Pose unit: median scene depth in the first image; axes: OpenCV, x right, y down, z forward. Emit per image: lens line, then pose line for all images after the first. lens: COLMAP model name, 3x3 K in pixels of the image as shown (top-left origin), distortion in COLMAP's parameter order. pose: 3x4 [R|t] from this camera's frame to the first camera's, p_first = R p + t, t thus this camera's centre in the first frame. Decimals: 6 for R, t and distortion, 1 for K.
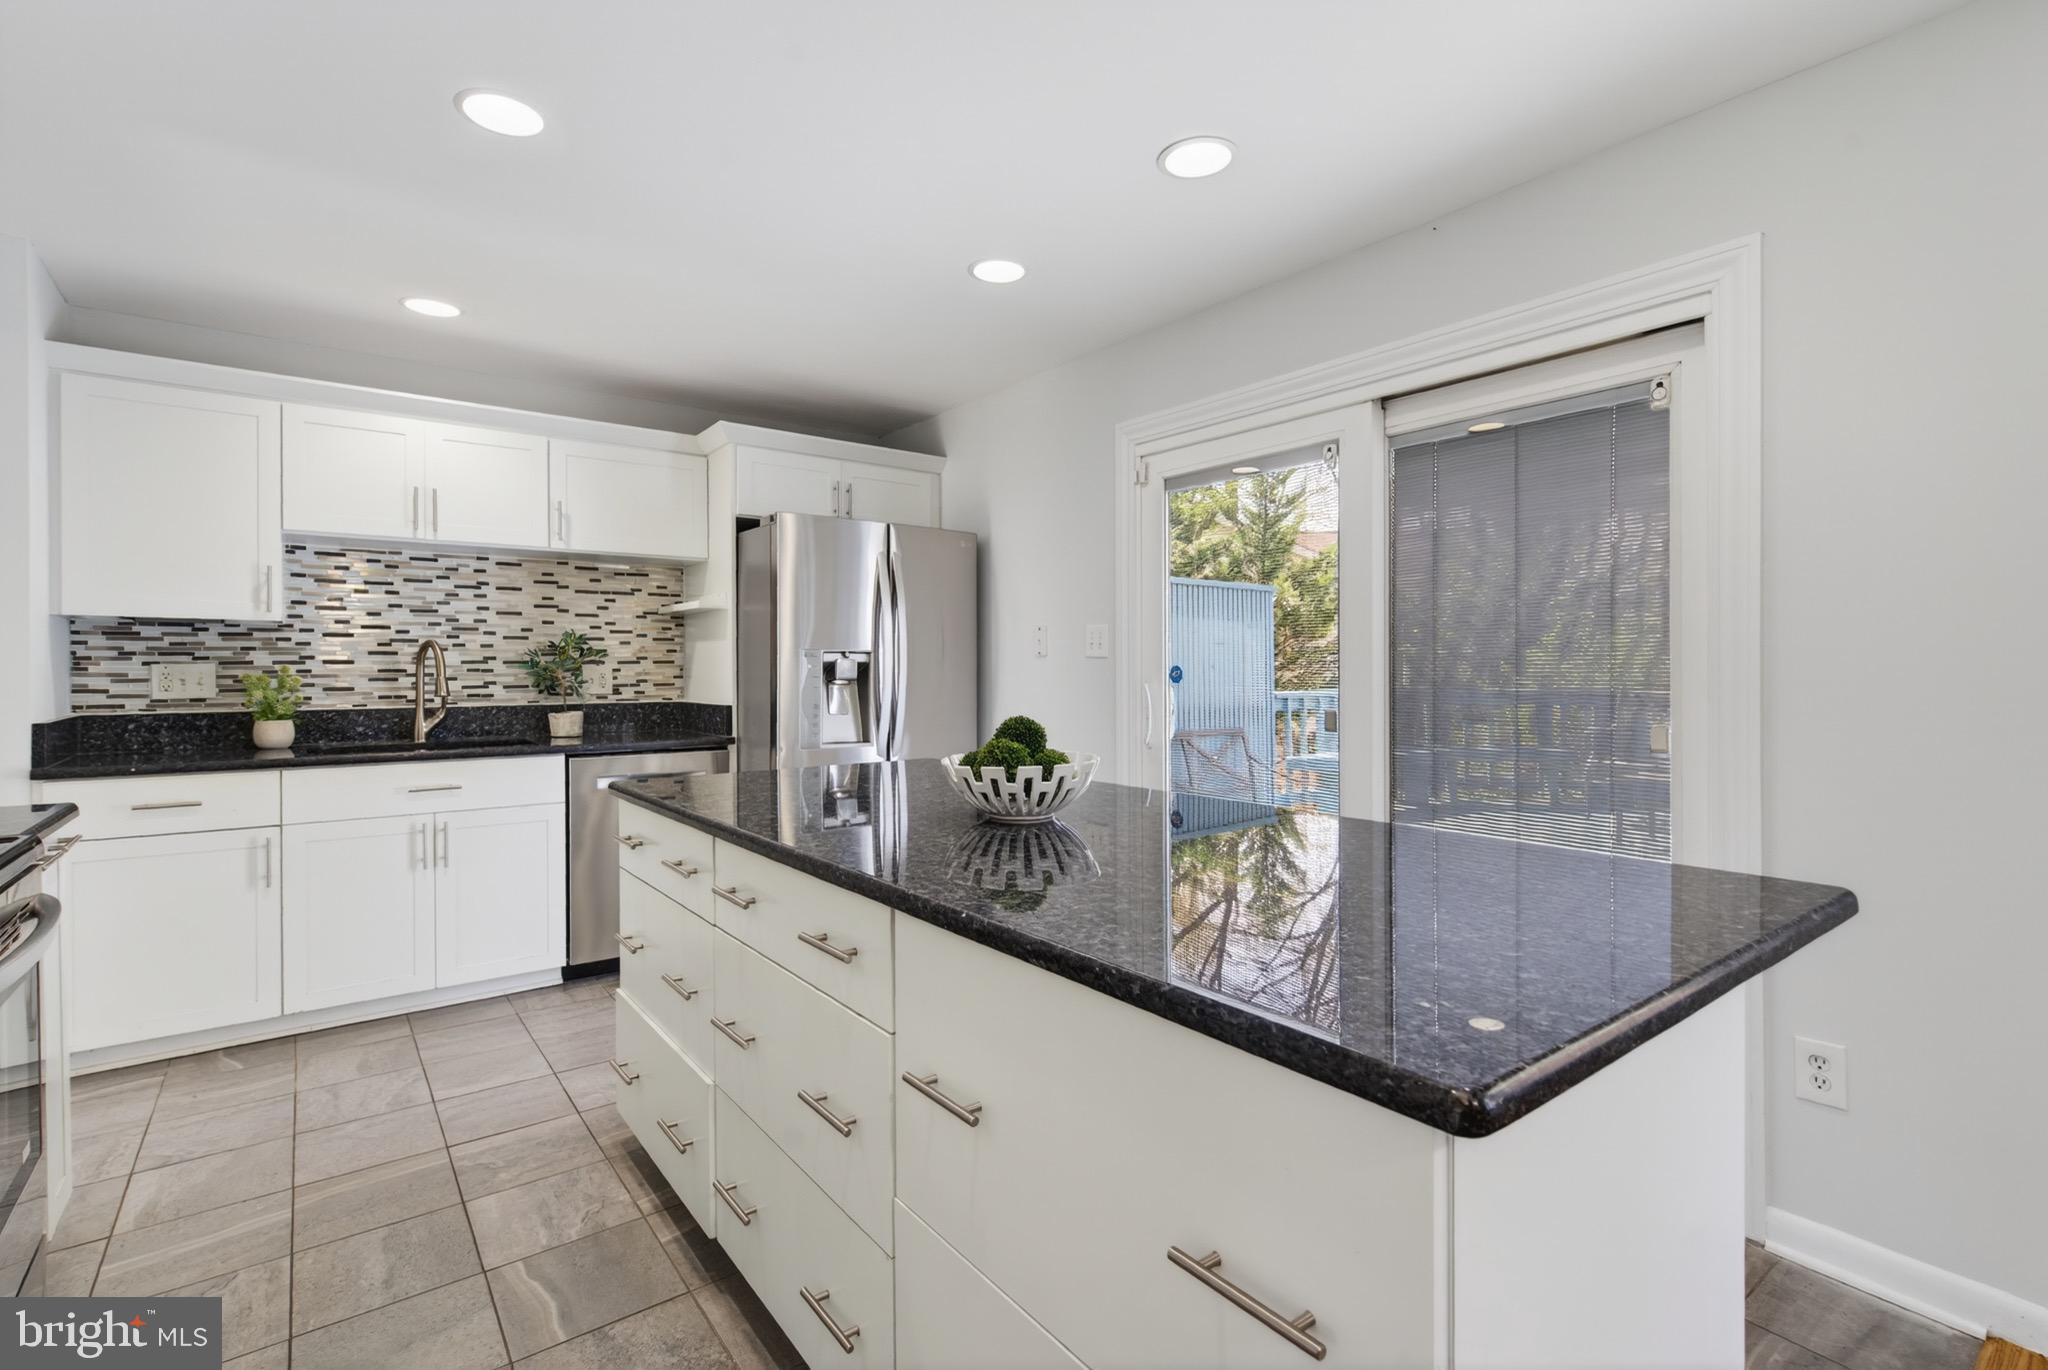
lens RADIAL K [[945.6, 0, 1015.9], [0, 945.6, 672.1], [0, 0, 1]] dist [-0.001814, 0.000086]
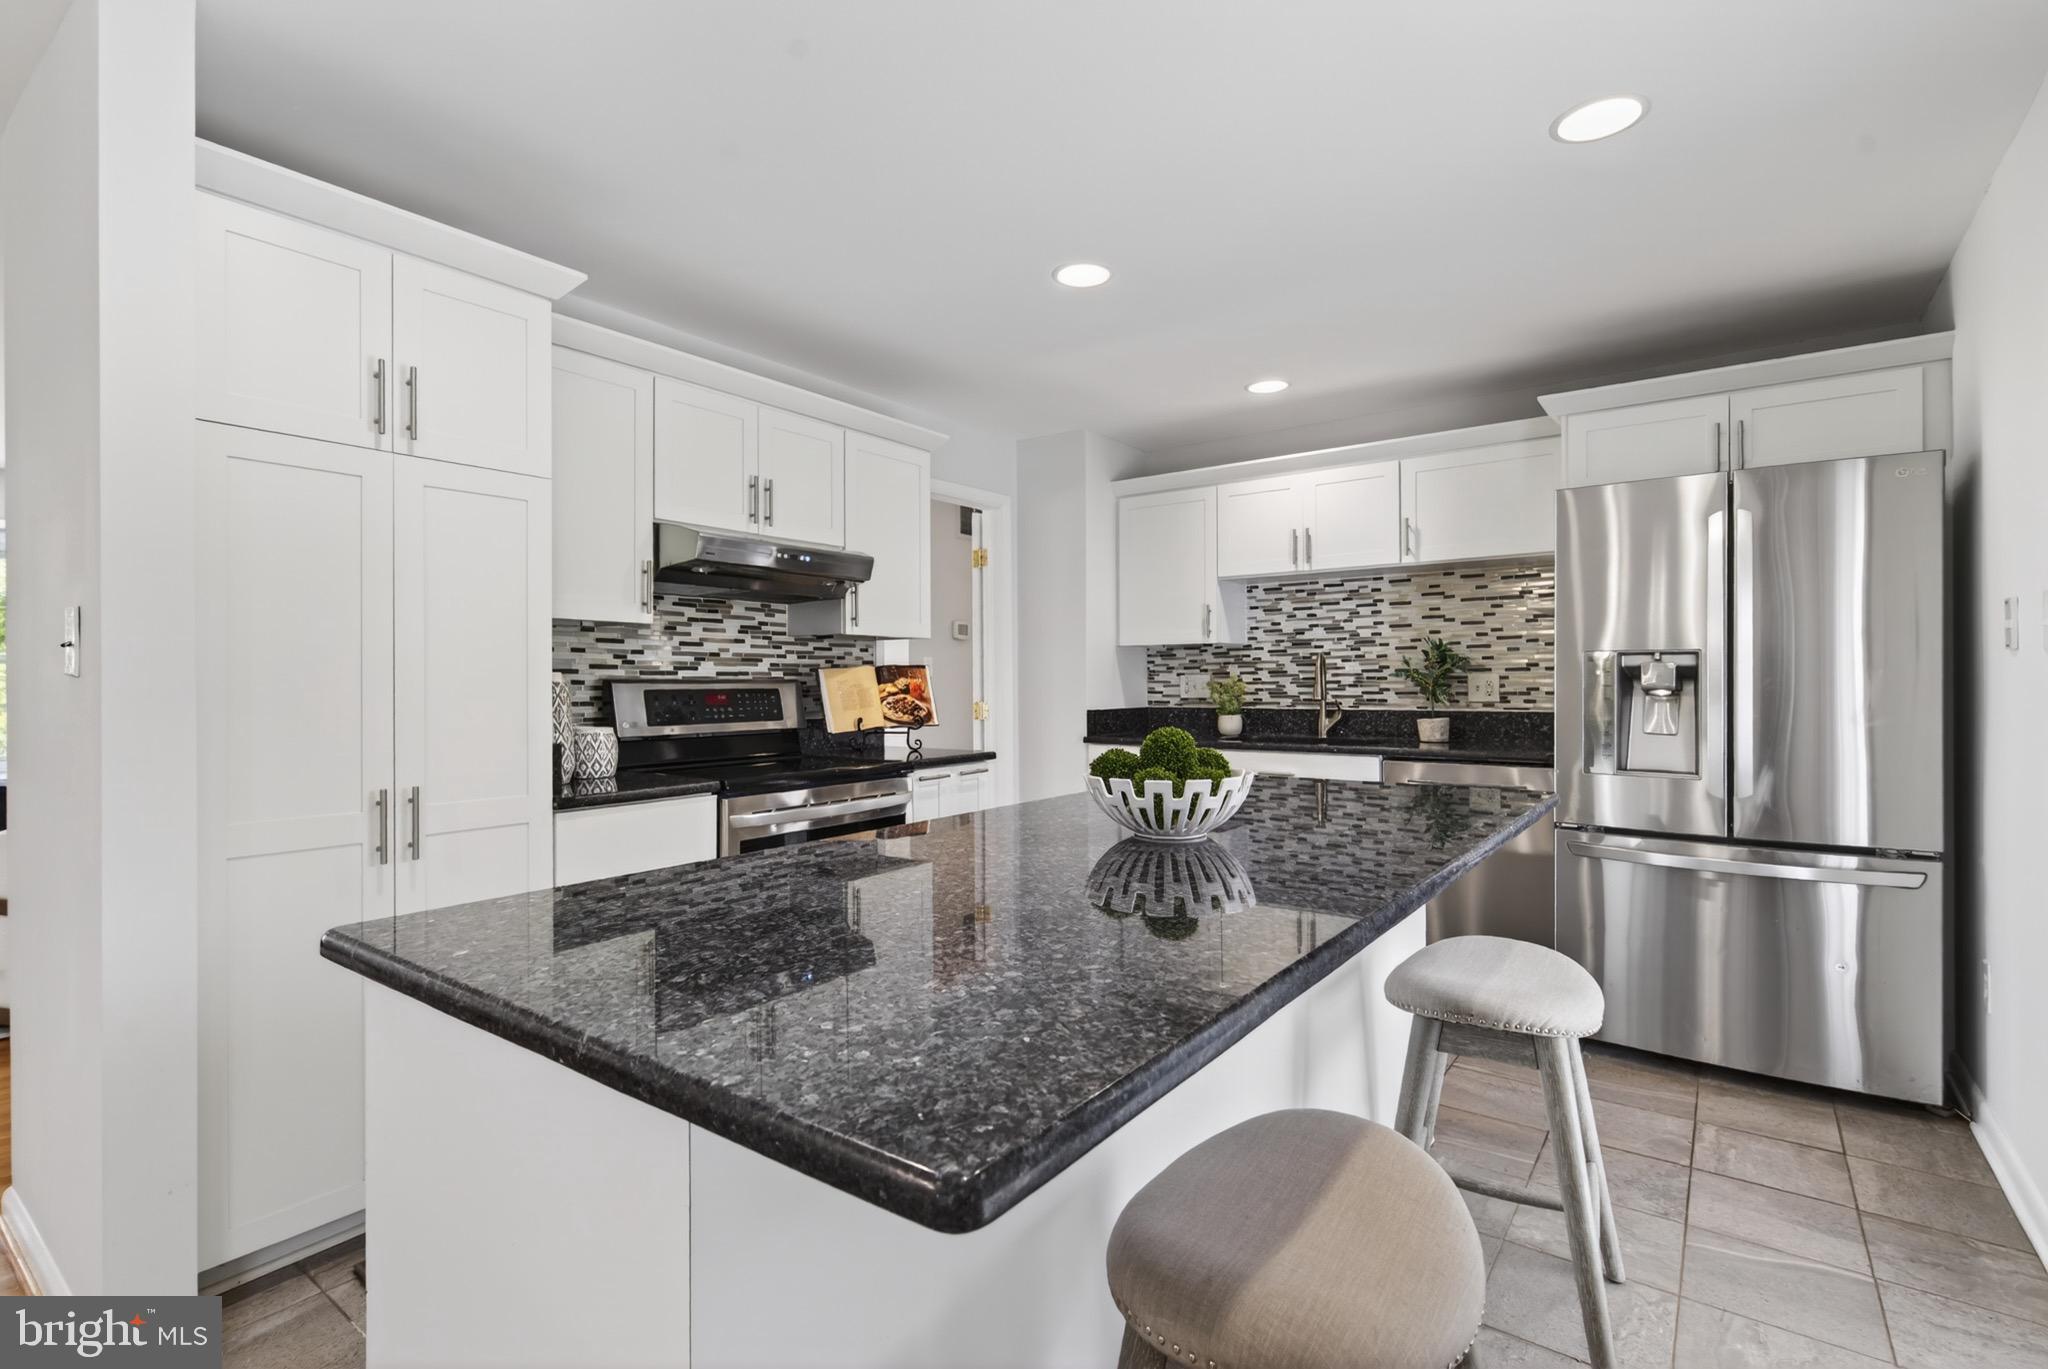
lens RADIAL K [[944.3, 0, 1031.0], [0, 944.3, 677.7], [0, 0, 1]] dist [0.000871, -0.000436]
pose [[0.288935, -0.003268, -0.957343, 0.415169], [0.002824, 0.999993, -0.002561, -0.000731], [0.957345, -0.001964, 0.288942, 0.296591]]
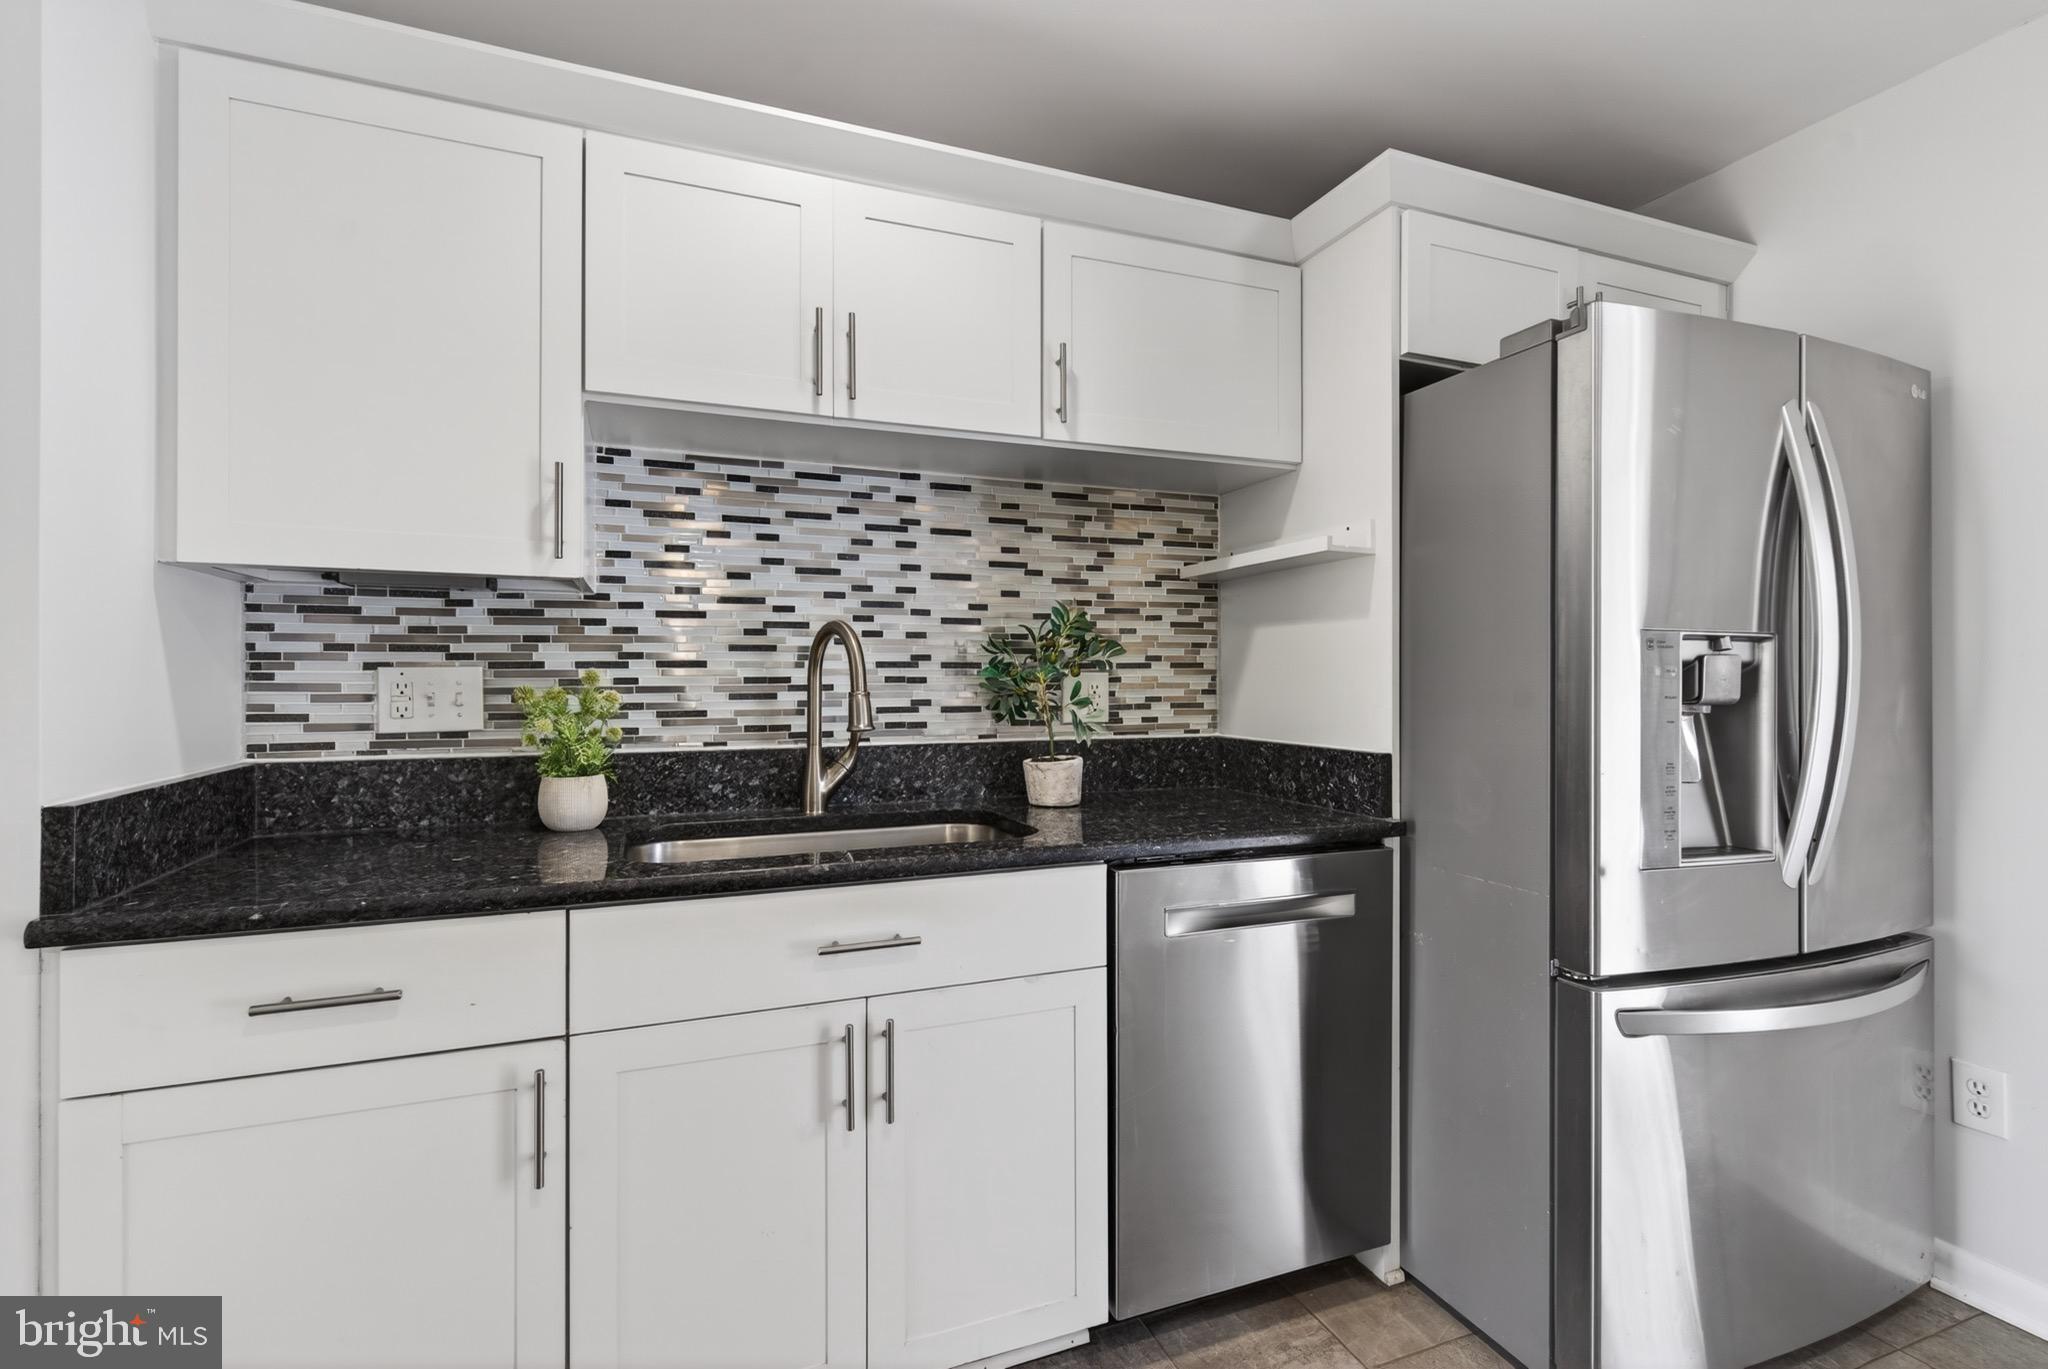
lens RADIAL K [[944.3, 0, 1031.0], [0, 944.3, 677.7], [0, 0, 1]] dist [0.000871, -0.000436]
pose [[0.965162, 0.000616, -0.261653, -0.373310], [-0.001999, 0.999985, -0.005019, -0.000494], [0.261646, 0.005367, 0.965149, 0.517741]]
